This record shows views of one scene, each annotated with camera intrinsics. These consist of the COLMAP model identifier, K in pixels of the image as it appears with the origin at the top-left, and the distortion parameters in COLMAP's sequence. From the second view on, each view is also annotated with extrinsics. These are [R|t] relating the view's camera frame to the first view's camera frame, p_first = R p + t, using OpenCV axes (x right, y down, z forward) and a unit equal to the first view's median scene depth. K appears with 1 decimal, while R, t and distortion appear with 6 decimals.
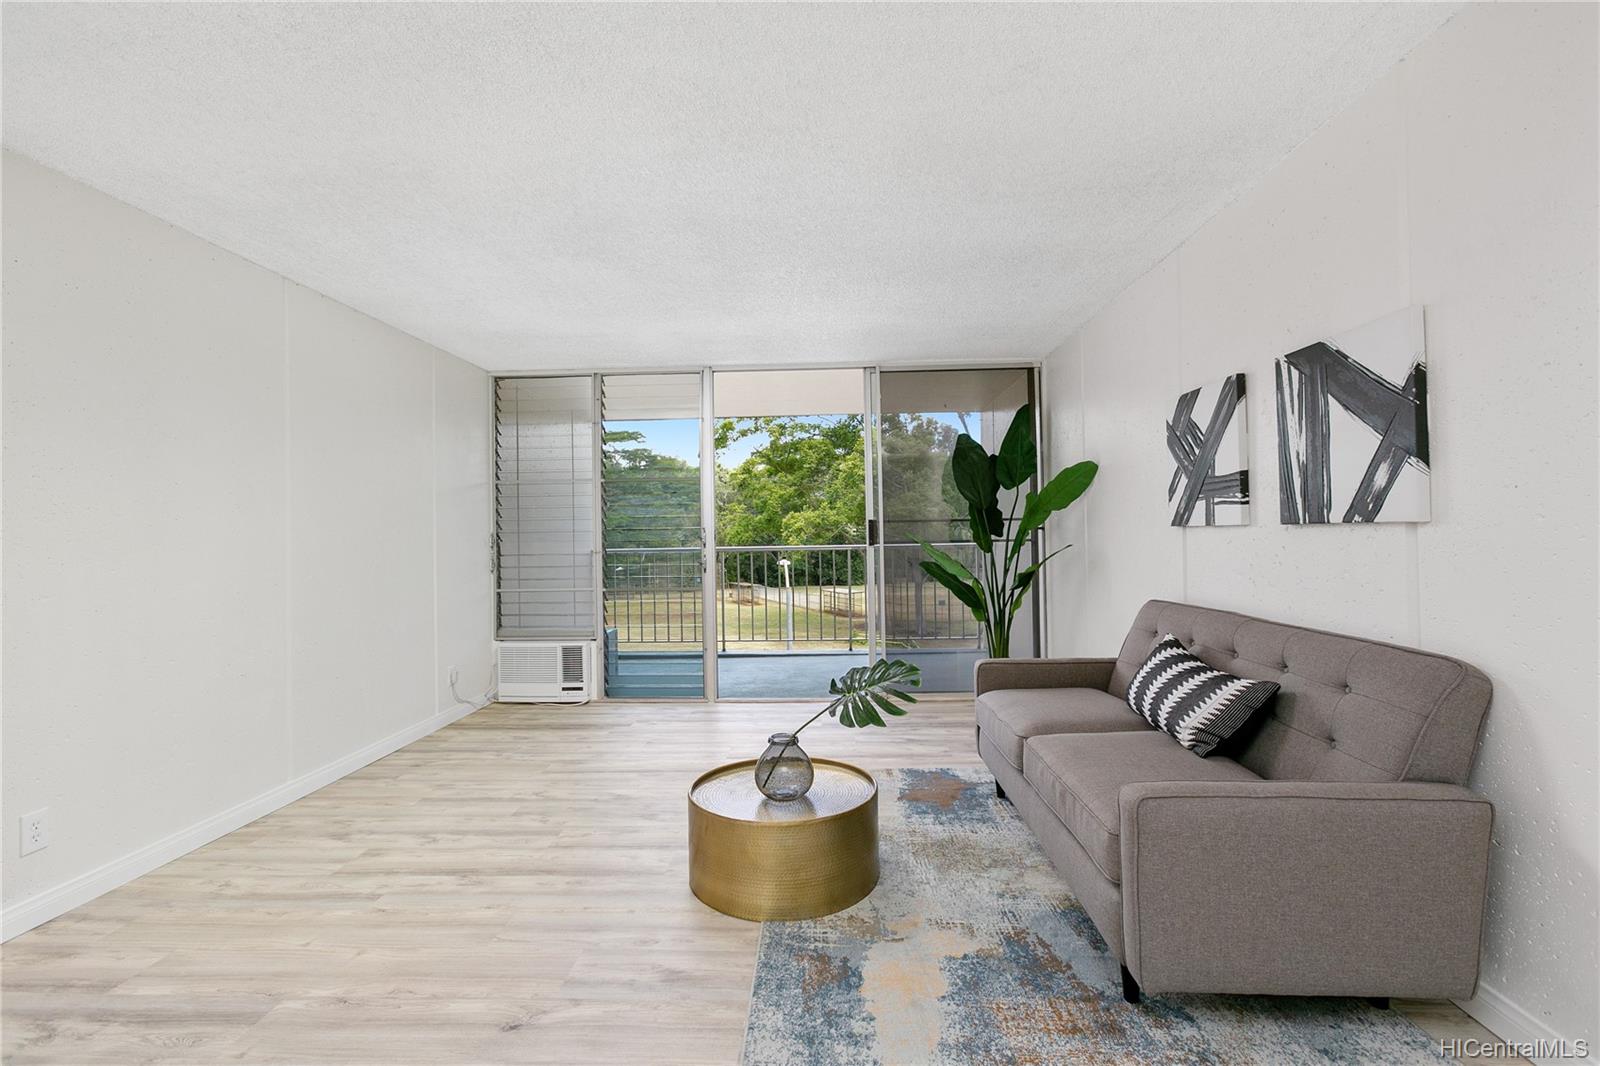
lens RADIAL K [[713.0, 0, 800.6], [0, 713.0, 529.5], [0, 0, 1]] dist [-0.009242, 0.000514]
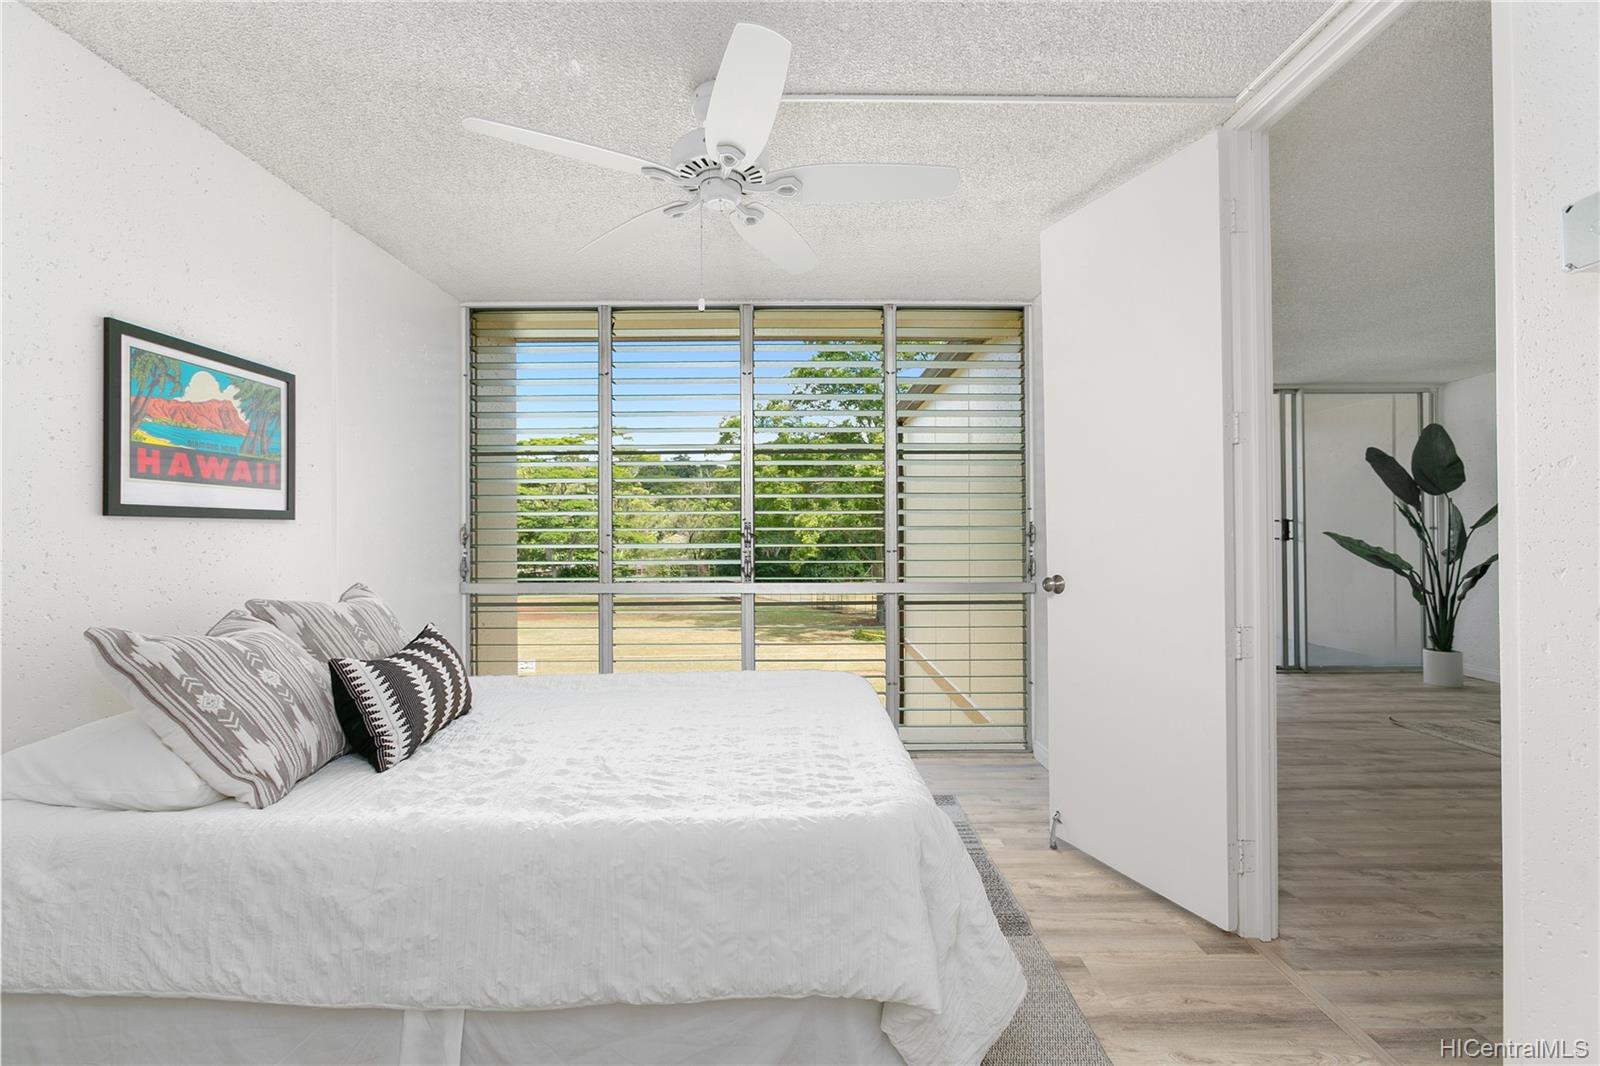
lens RADIAL K [[710.4, 0, 796.3], [0, 710.4, 517.4], [0, 0, 1]] dist [0.001414, 0.000418]
pose [[0.998133, 0.014524, 0.059320, -1.625175], [-0.013616, 0.999784, -0.015693, 0.016807], [-0.059536, 0.014856, 0.998116, -0.265534]]
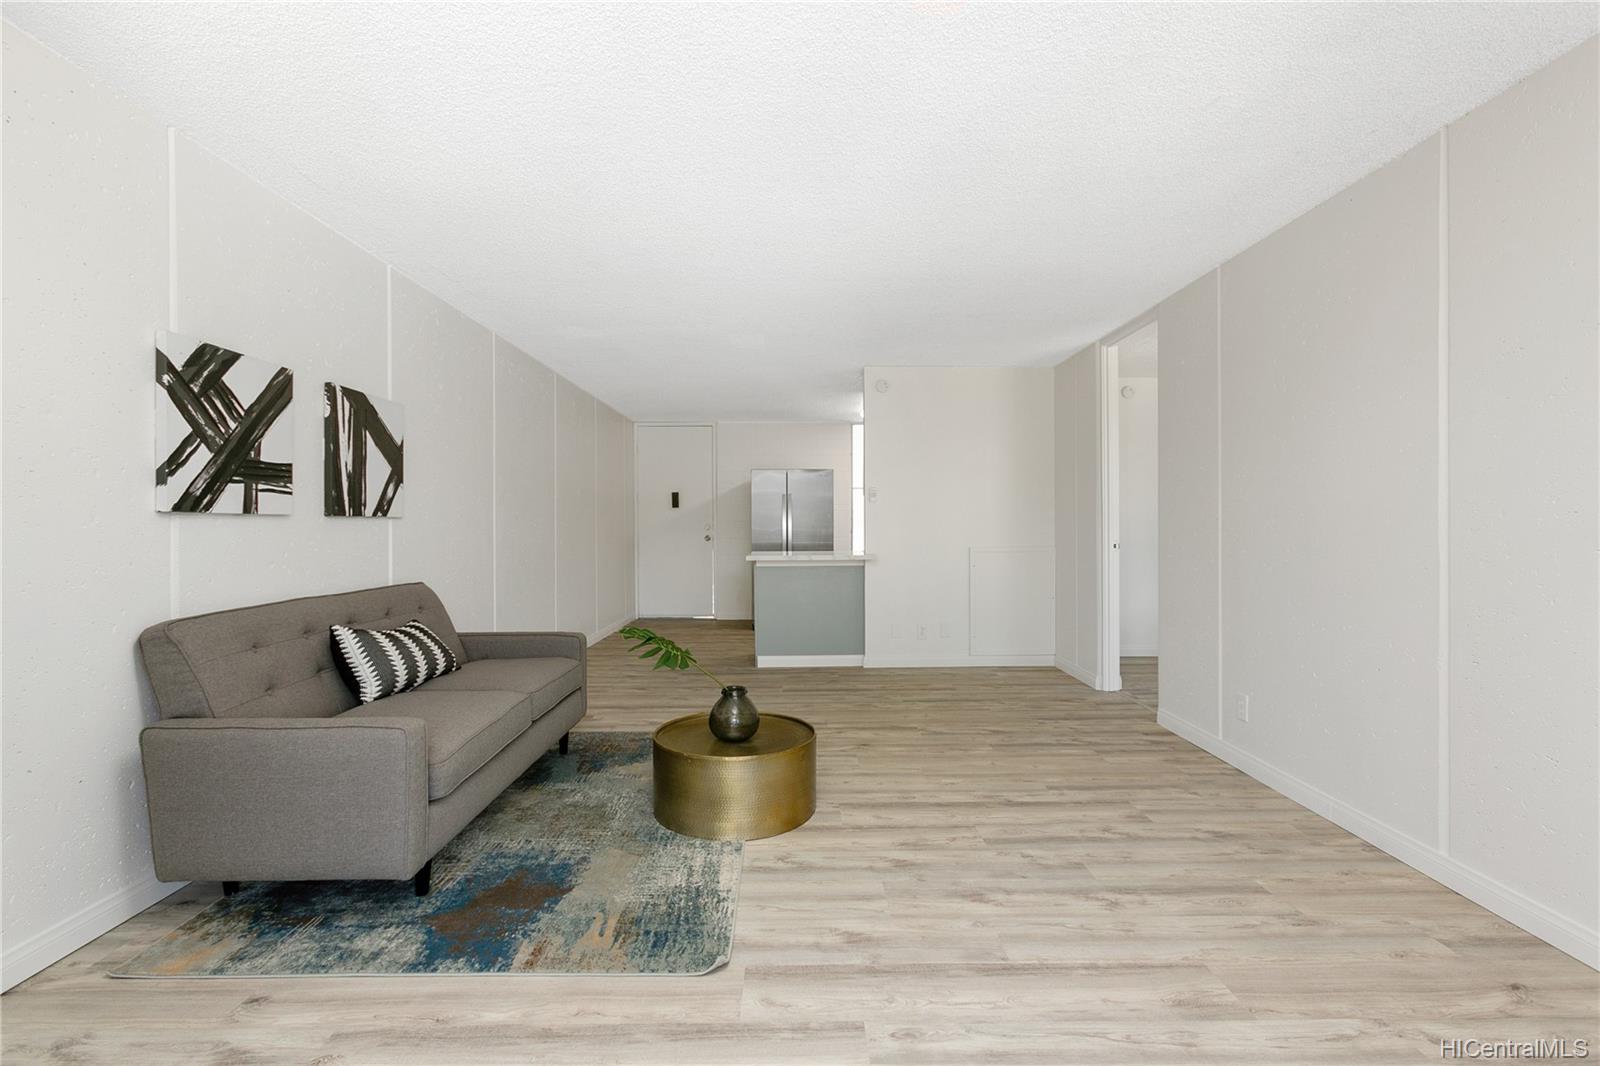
lens RADIAL K [[719.6, 0, 800.0], [0, 719.6, 533.0], [0, 0, 1]] dist [-0.035605, 0.000147]
pose [[-0.998443, 0.020251, -0.051979, -0.076021], [0.020020, 0.999787, 0.004946, 0.031529], [0.052068, 0.003898, -0.998636, 2.167762]]
